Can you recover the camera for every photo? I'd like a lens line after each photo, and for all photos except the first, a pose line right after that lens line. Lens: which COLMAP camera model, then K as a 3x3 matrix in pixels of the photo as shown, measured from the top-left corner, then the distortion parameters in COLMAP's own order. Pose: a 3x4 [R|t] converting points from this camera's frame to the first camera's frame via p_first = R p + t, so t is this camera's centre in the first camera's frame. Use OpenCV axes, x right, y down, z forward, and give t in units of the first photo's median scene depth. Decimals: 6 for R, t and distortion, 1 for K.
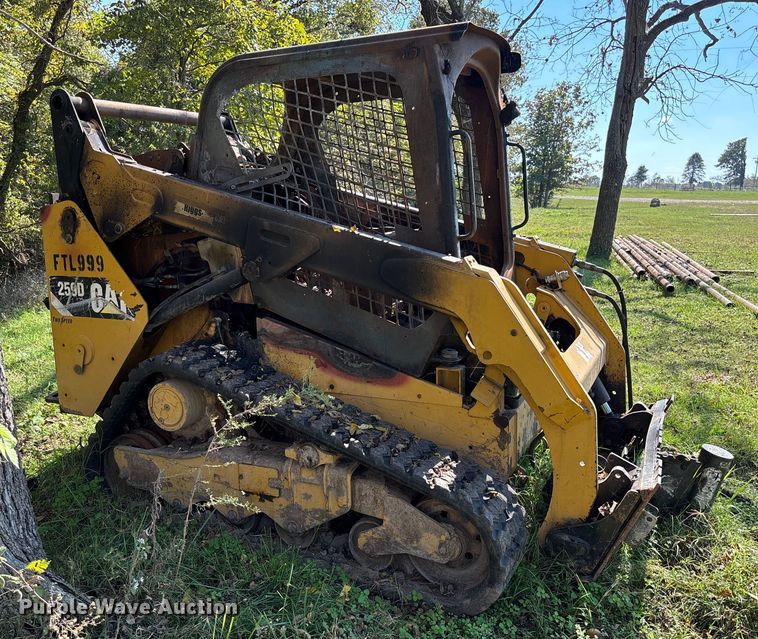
lens RADIAL K [[727.1, 0, 340.1], [0, 727.1, 322.0], [0, 0, 1]] dist [0.044694, -0.016072]
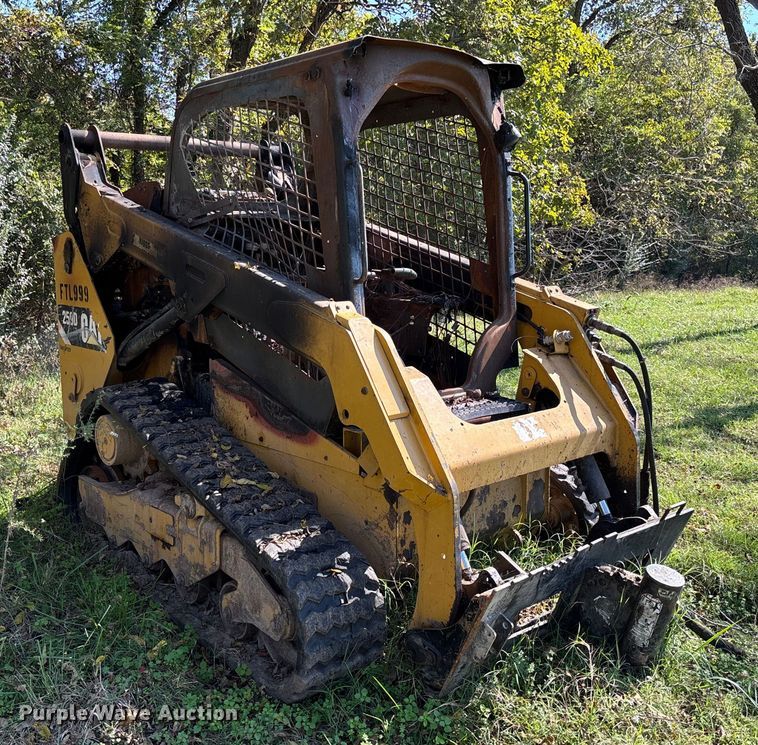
lens RADIAL K [[856.6, 0, 343.0], [0, 856.6, 372.2], [0, 0, 1]] dist [0.079552, -0.050004]
pose [[0.923694, 0.081167, -0.374434, 0.472624], [-0.087004, 0.996207, 0.001319, -0.005303], [0.373121, 0.031359, 0.927252, 0.031338]]
